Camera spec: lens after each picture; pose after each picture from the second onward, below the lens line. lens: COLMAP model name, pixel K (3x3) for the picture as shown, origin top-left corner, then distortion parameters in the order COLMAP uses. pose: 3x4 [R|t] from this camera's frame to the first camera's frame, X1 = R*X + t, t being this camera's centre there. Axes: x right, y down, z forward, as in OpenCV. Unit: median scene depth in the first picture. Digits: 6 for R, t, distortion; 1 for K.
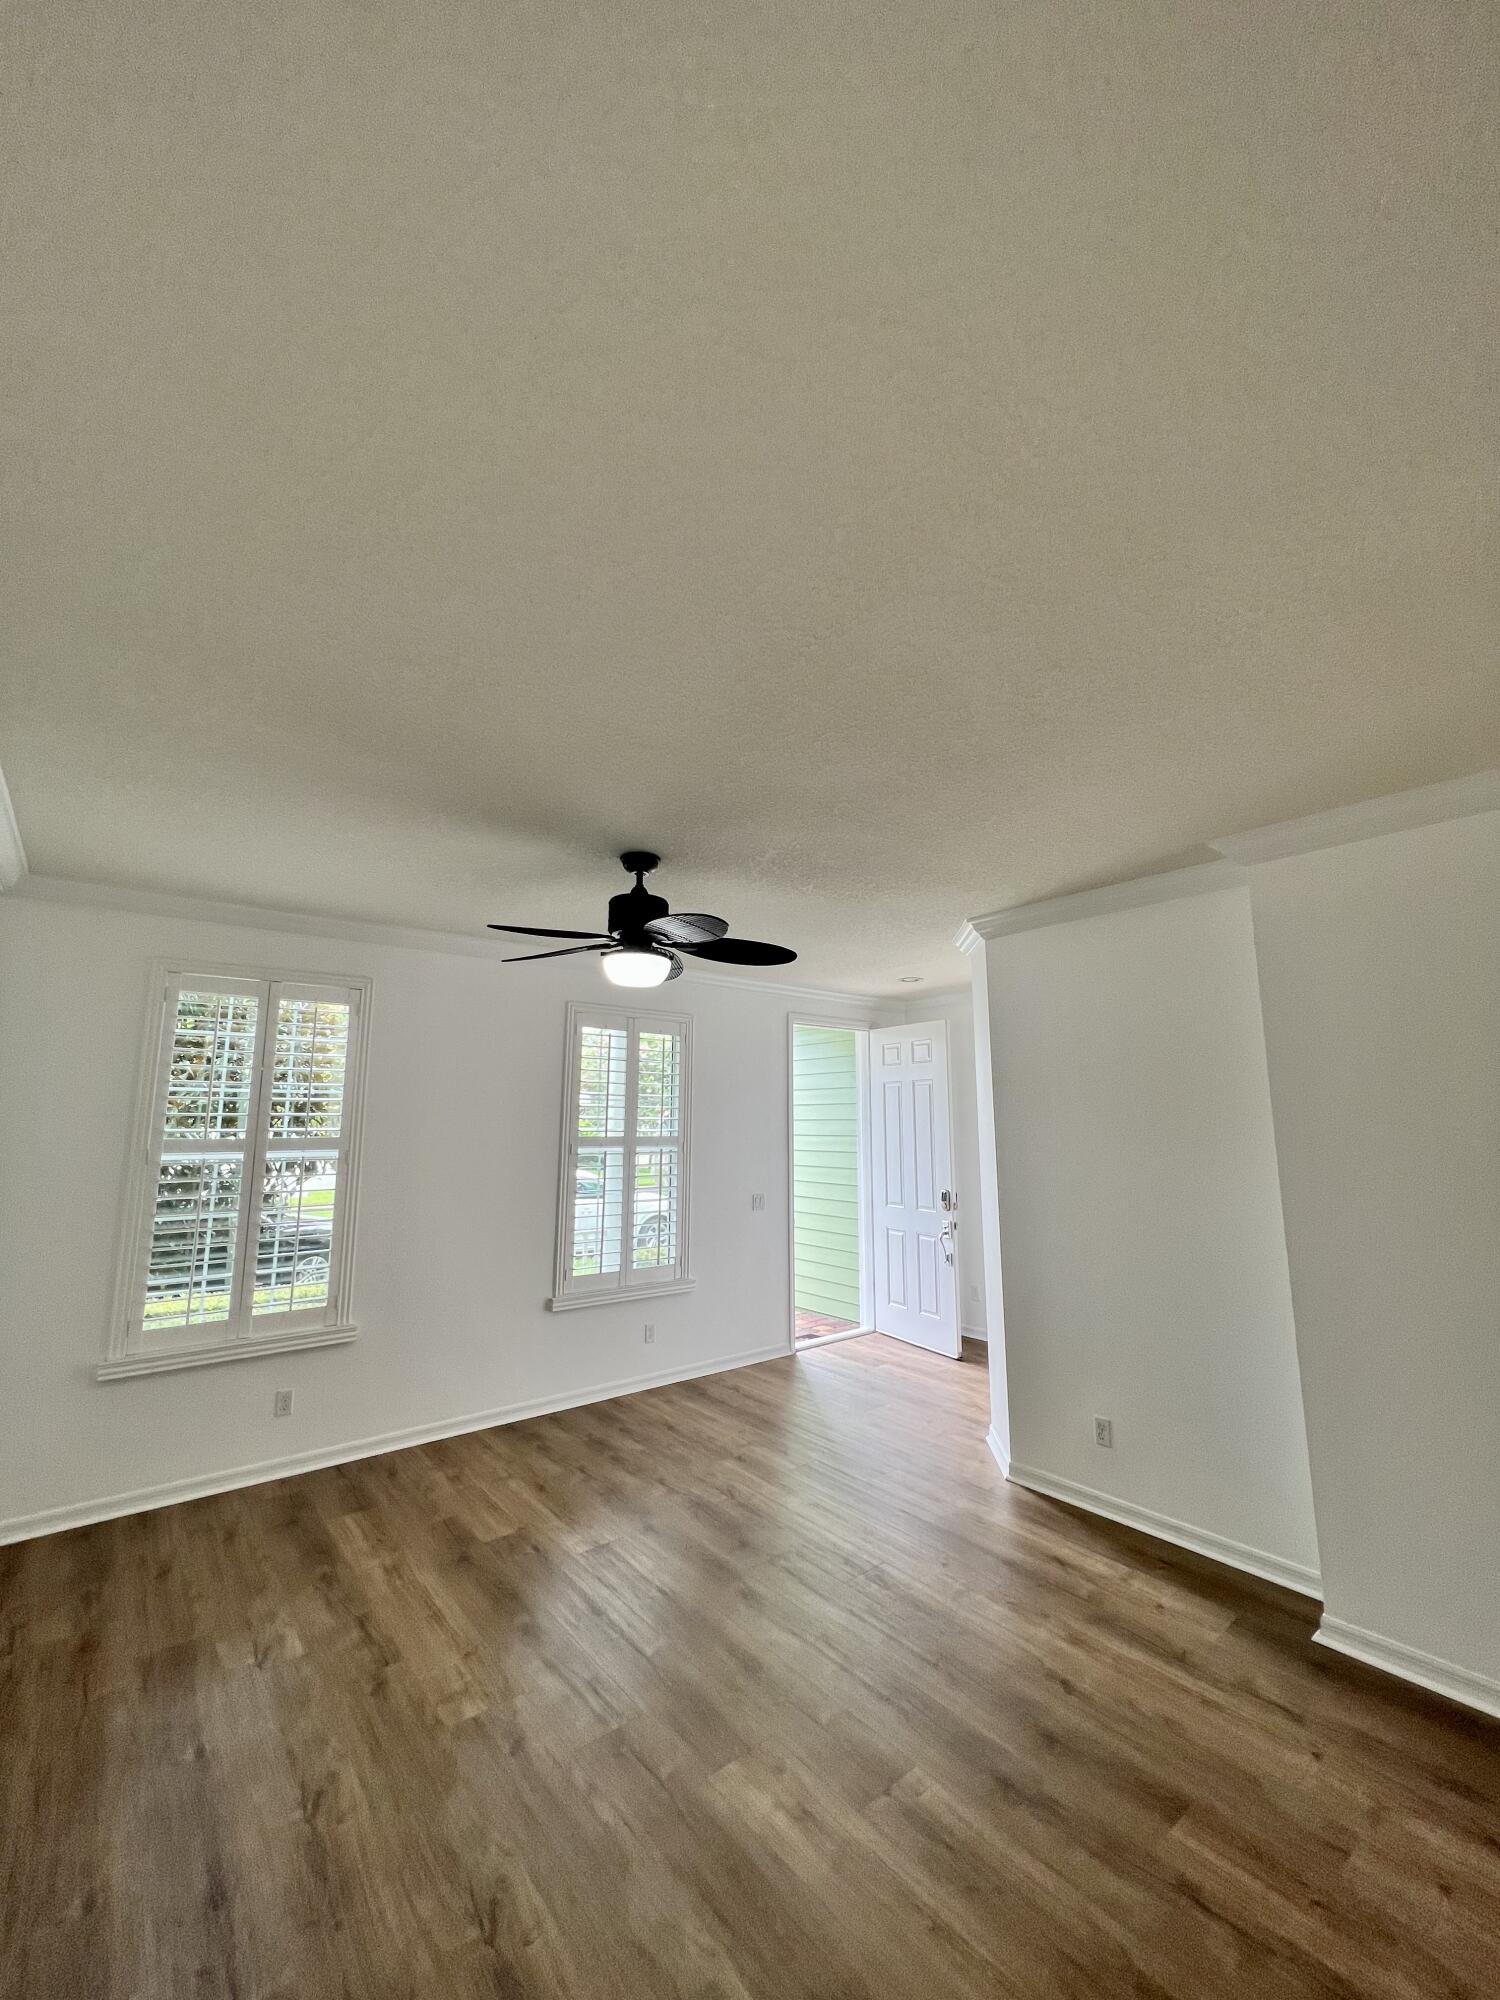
lens RADIAL K [[799.4, 0, 749.4], [0, 799.4, 1000.6], [0, 0, 1]] dist [0.001001, 0.000085]
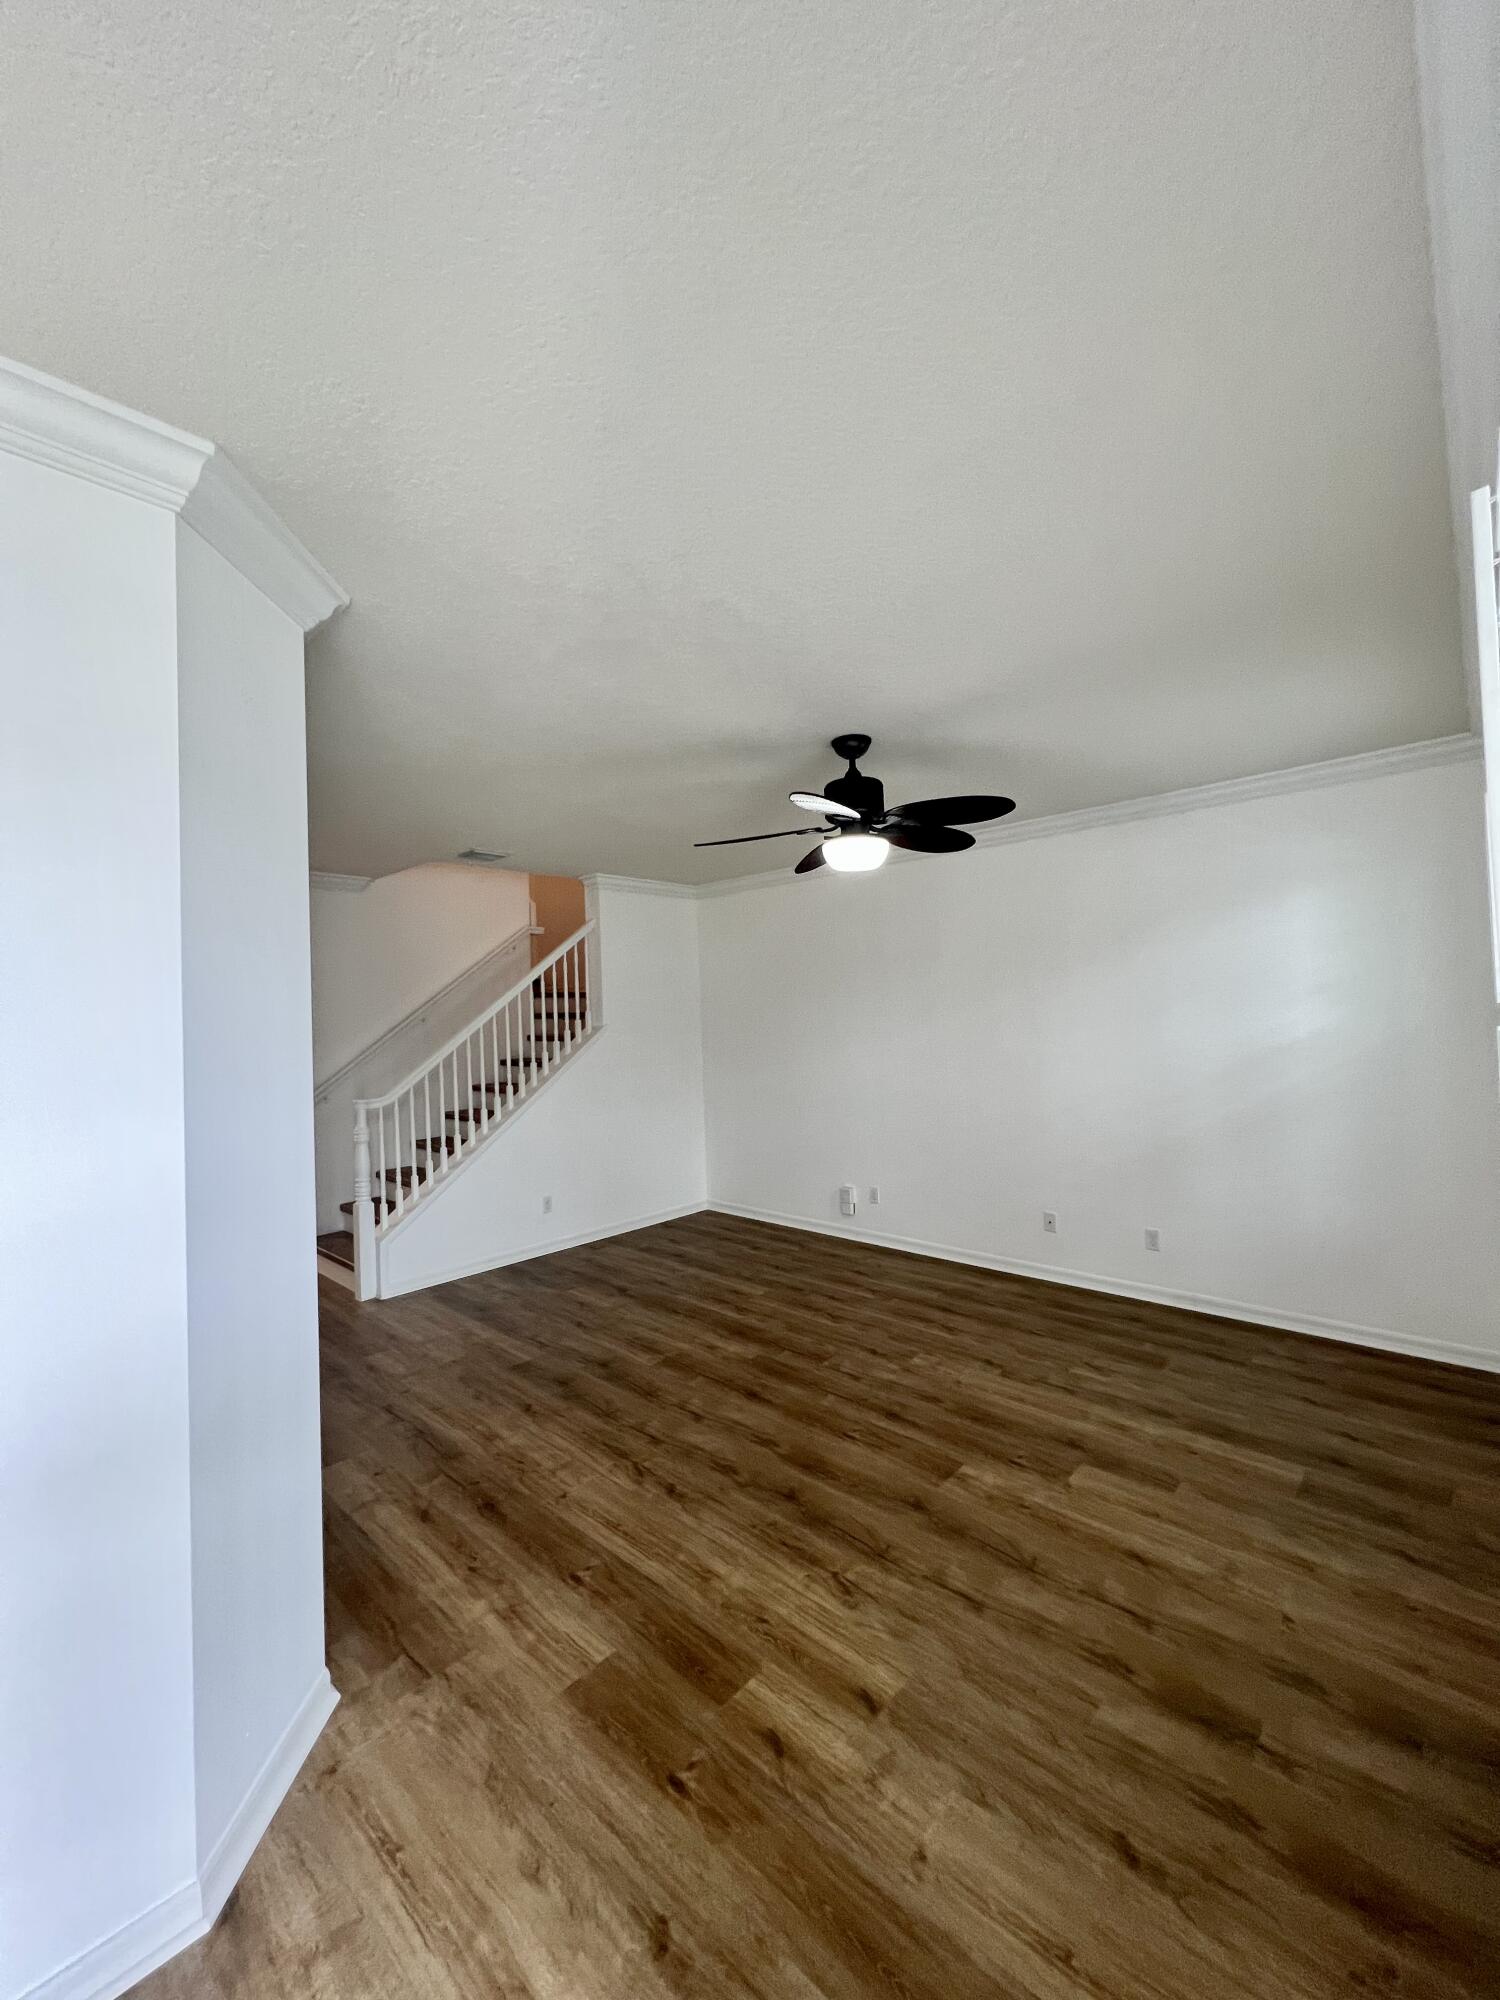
lens RADIAL K [[799.4, 0, 750.4], [0, 799.4, 999.4], [0, 0, 1]] dist [0.001001, 0.000085]
pose [[-0.989784, 0.028531, -0.139688, 0.158083], [0.052761, 0.983512, -0.172972, 0.352140], [0.132450, -0.178576, -0.974971, 2.178818]]
